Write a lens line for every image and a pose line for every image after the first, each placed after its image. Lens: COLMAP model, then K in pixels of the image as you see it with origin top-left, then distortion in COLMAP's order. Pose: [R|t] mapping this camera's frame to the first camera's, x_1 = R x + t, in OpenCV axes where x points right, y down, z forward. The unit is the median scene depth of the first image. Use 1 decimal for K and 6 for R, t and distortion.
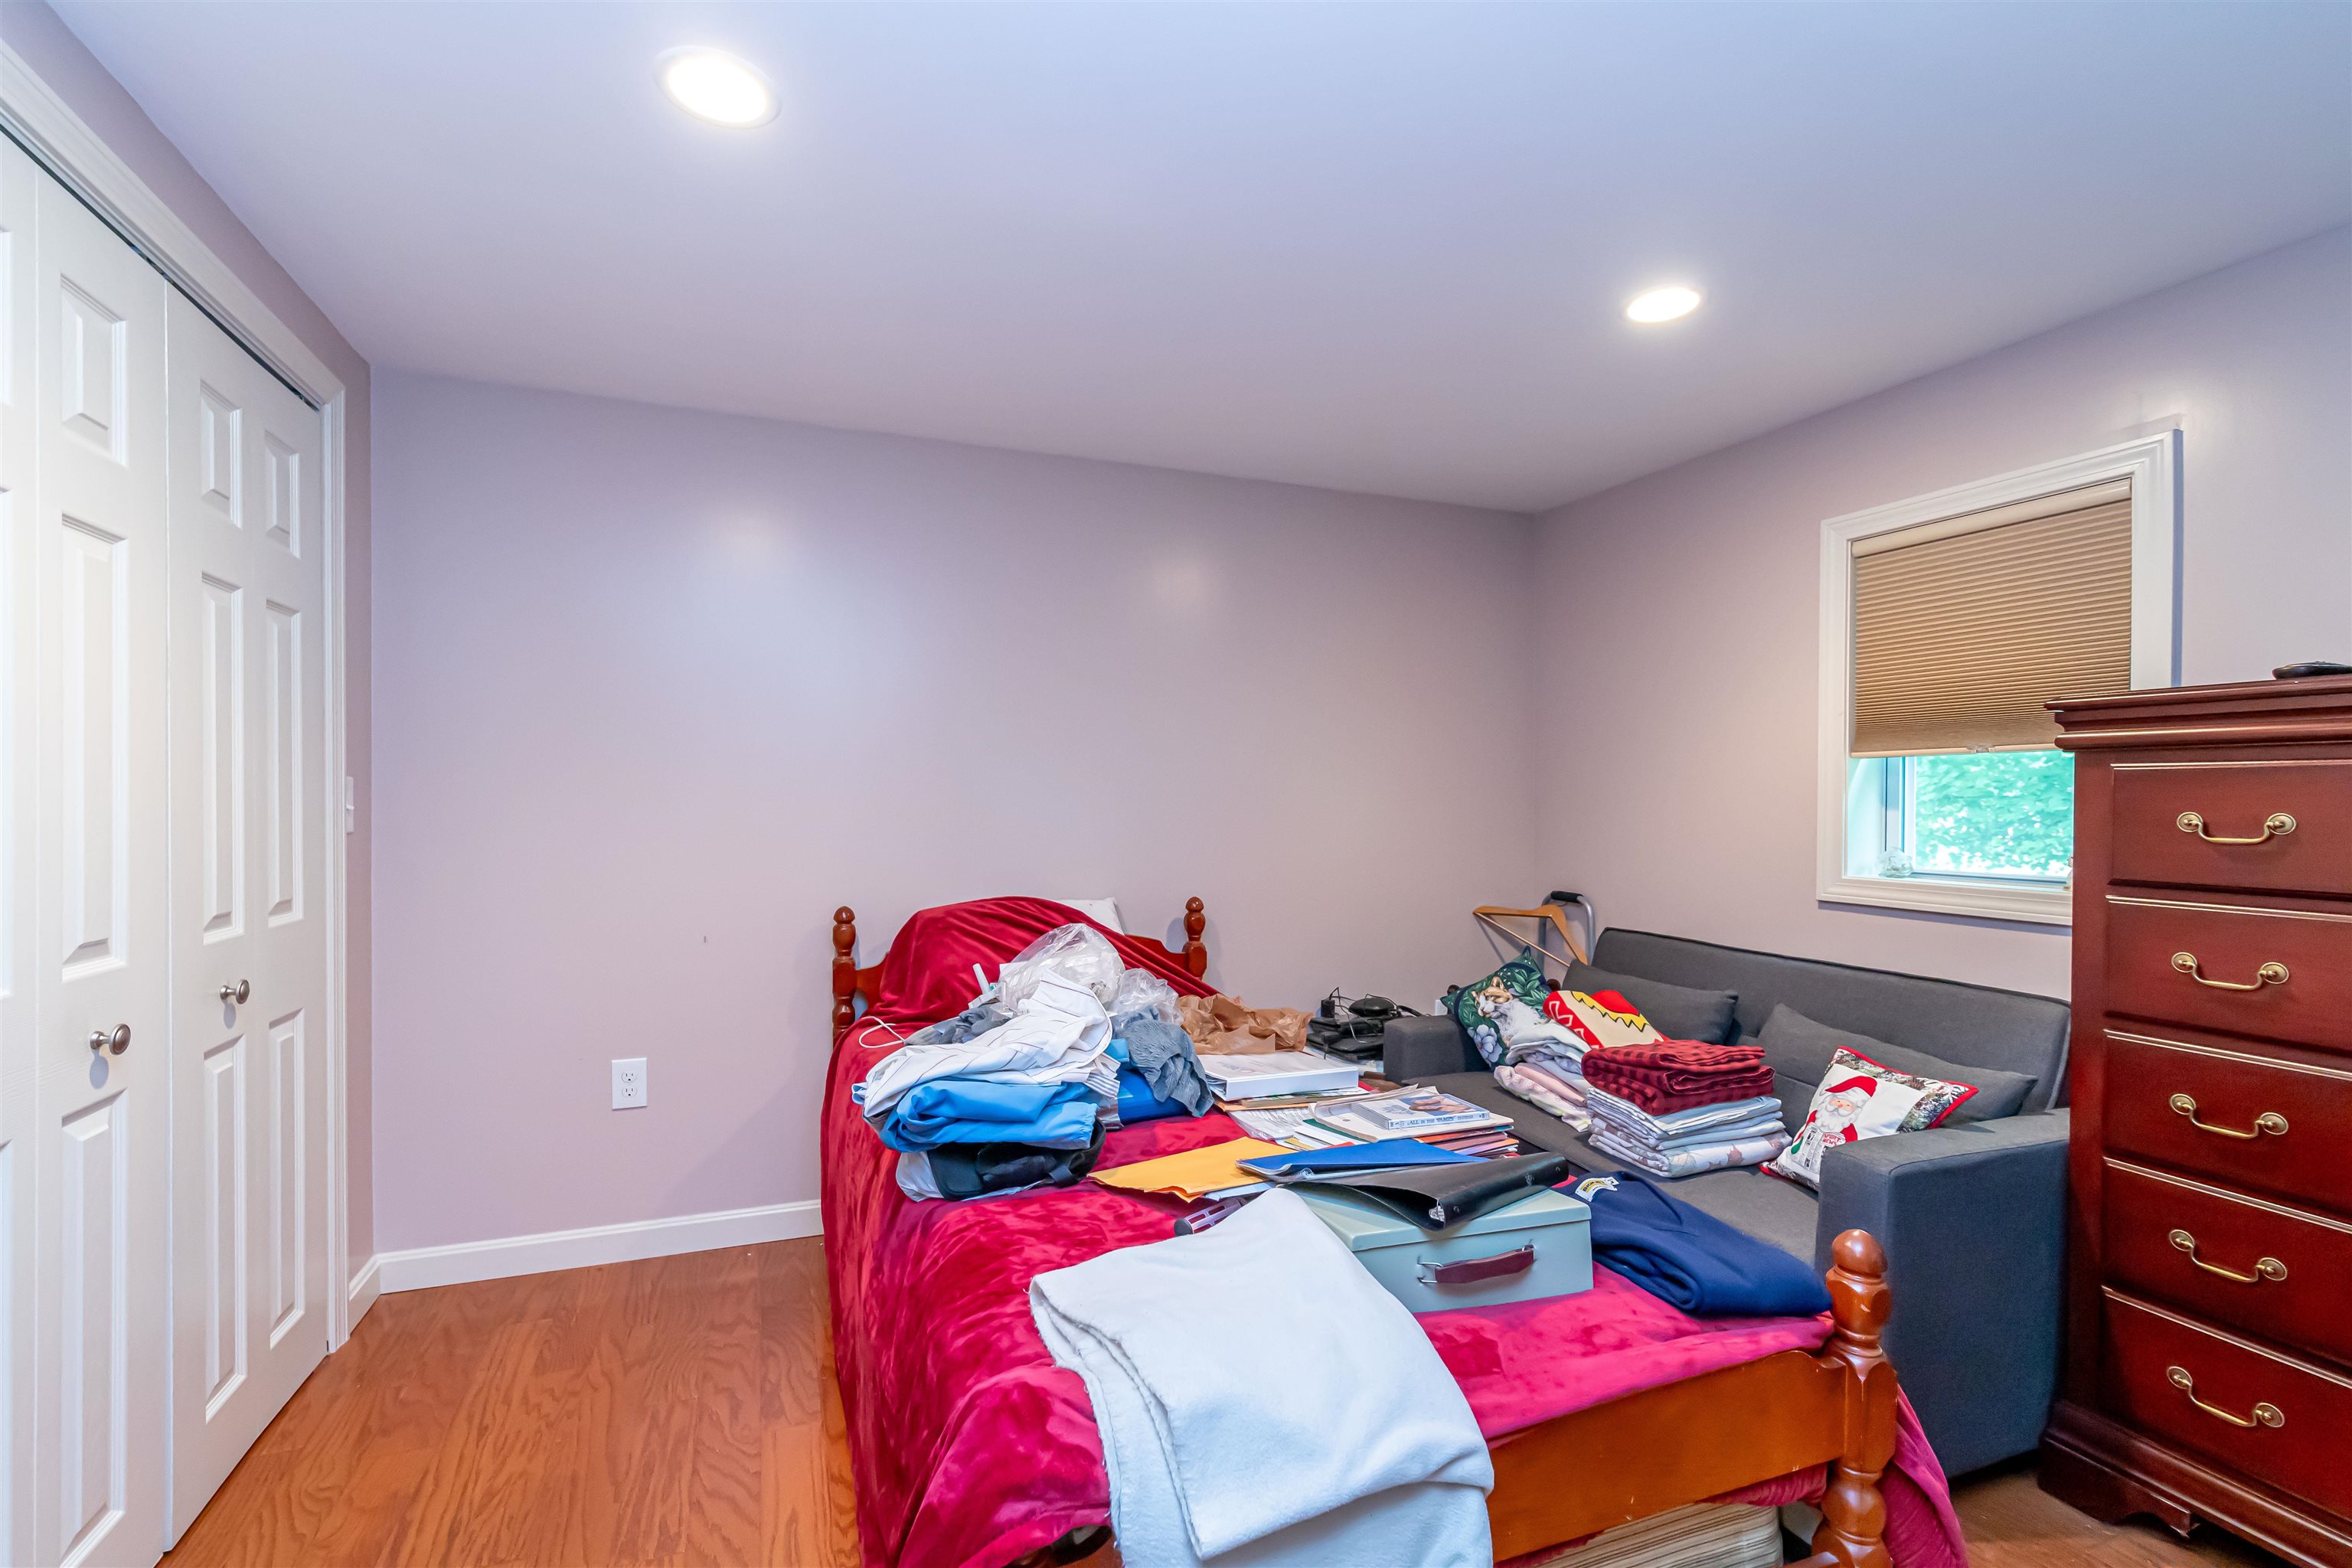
lens RADIAL K [[1019.4, 0, 1181.4], [0, 1019.4, 792.3], [0, 0, 1]] dist [-0.000525, -0.000109]
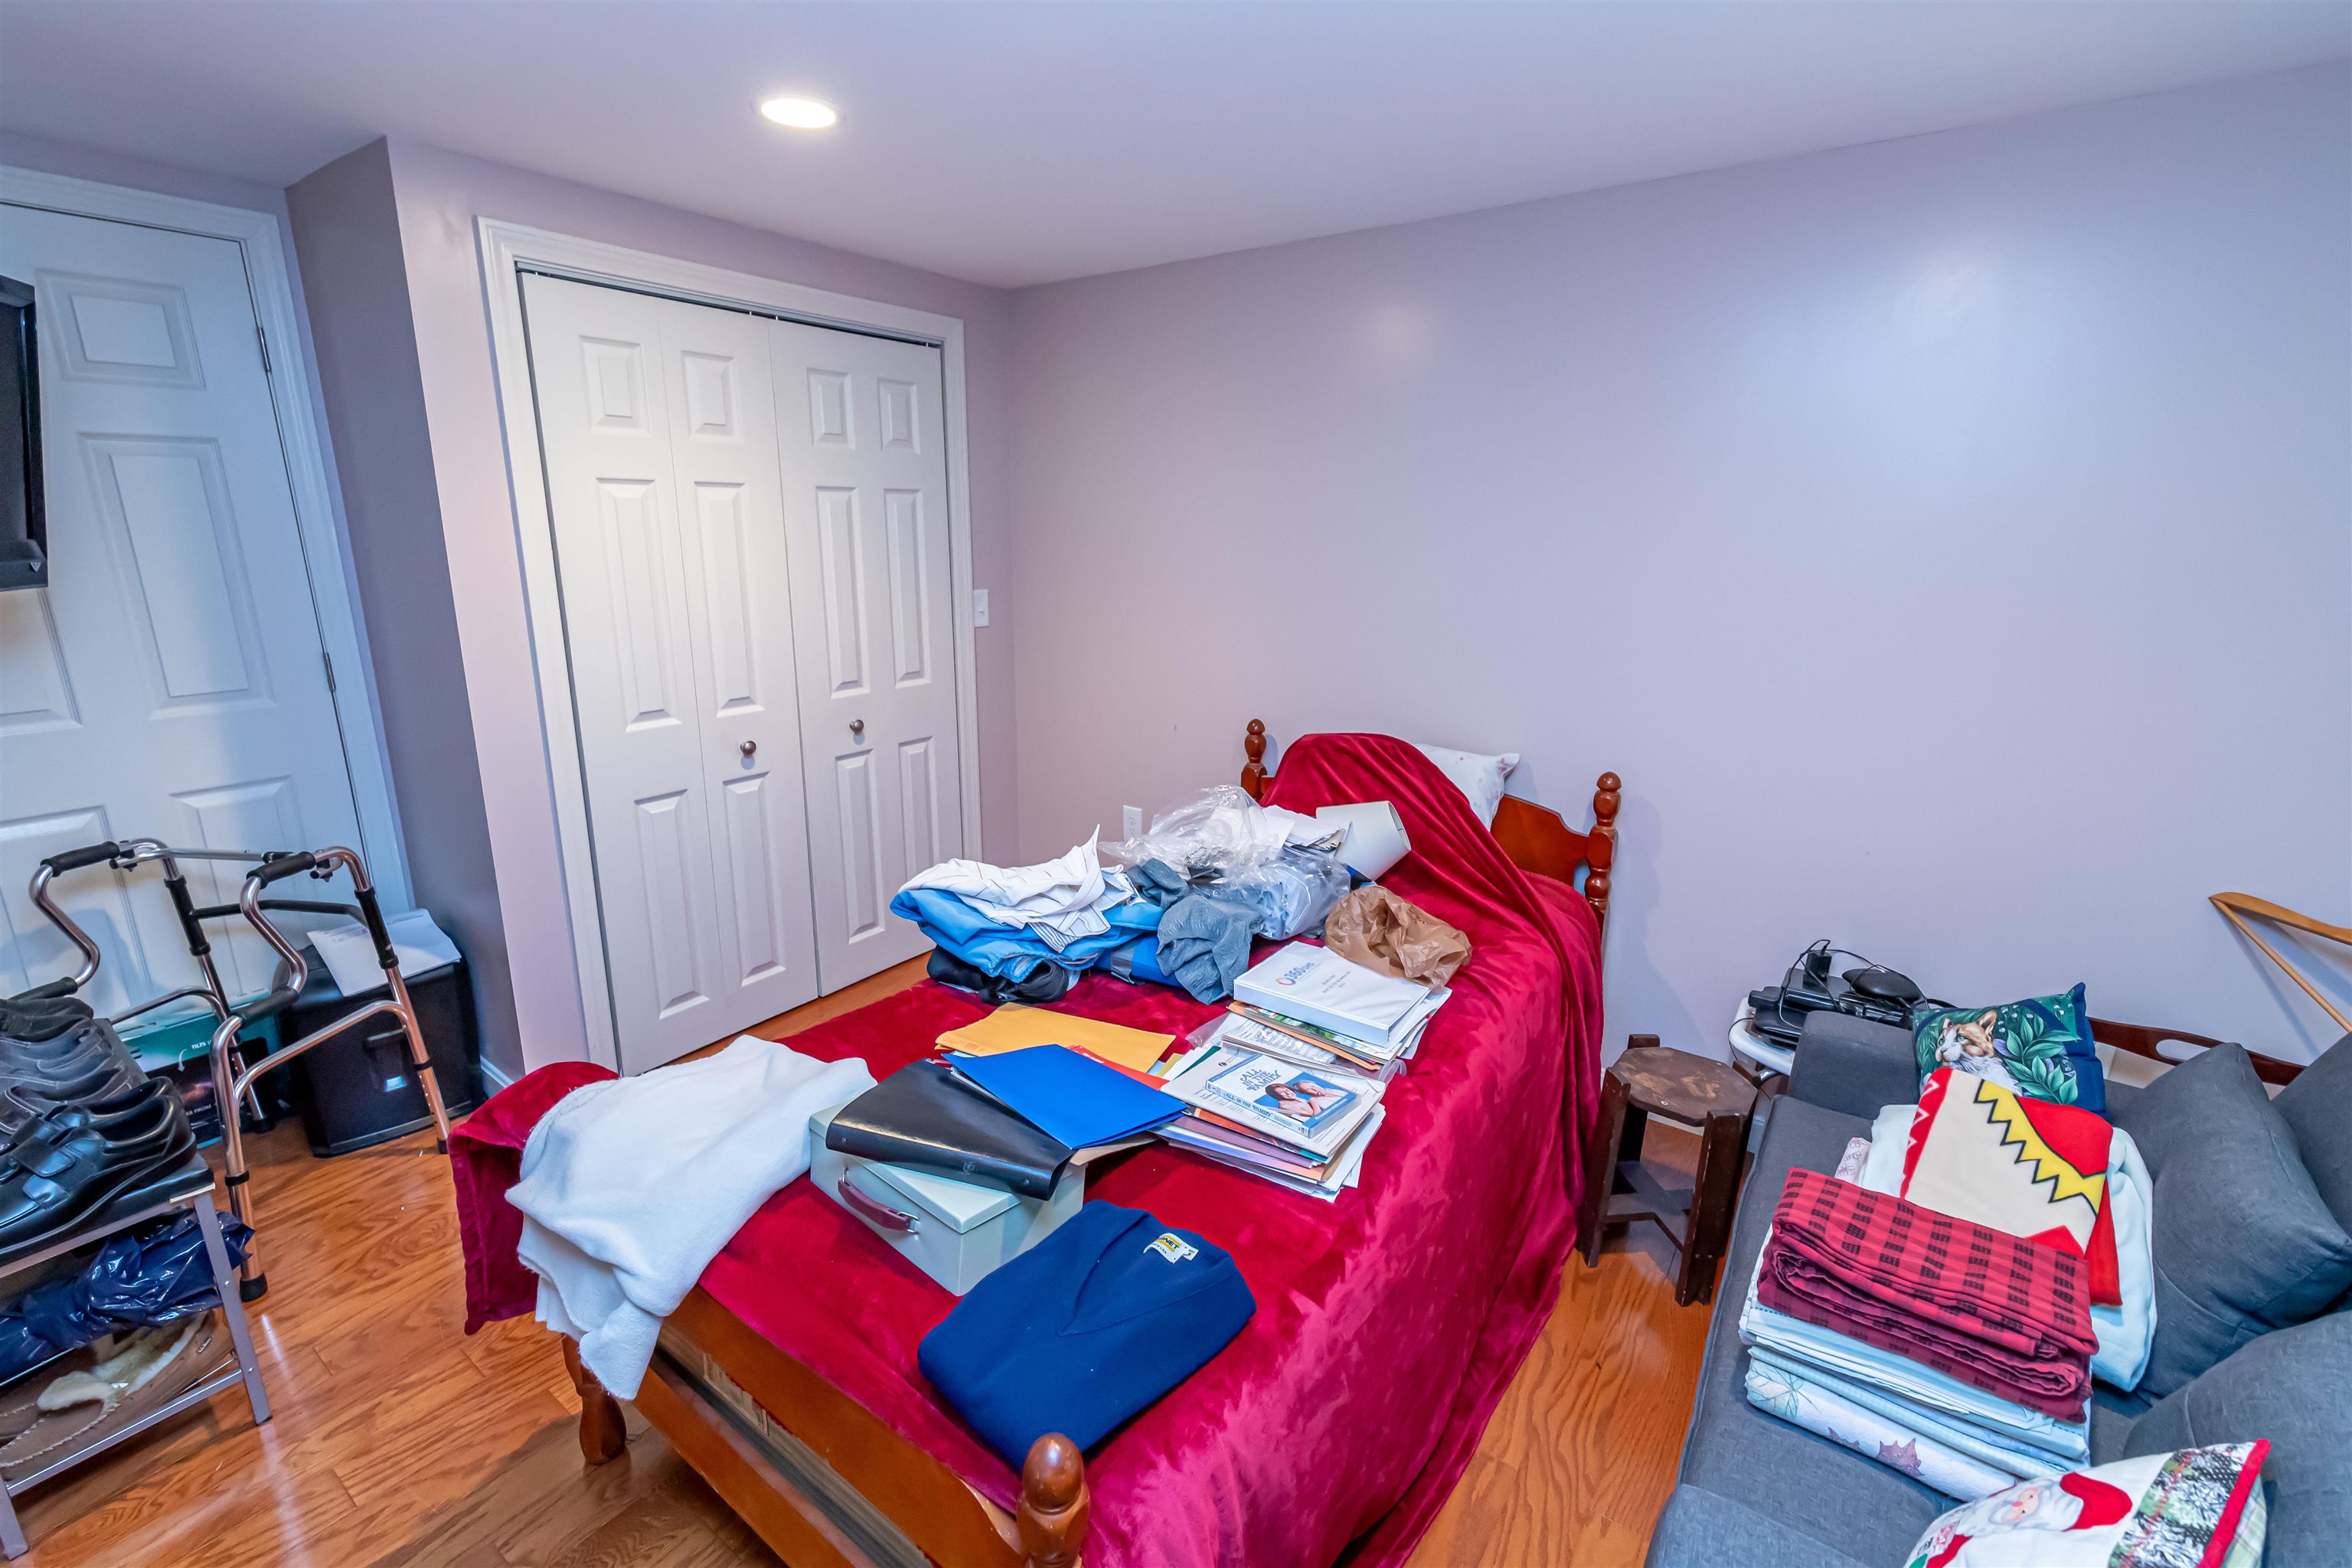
lens RADIAL K [[1010.7, 0, 1148.5], [0, 1010.7, 773.7], [0, 0, 1]] dist [0.016843, -0.000112]
pose [[0.545286, 0.206635, -0.812382, 0.567709], [-0.002013, 0.969461, 0.245238, -0.111716], [0.838247, -0.132090, 0.529050, 0.337123]]
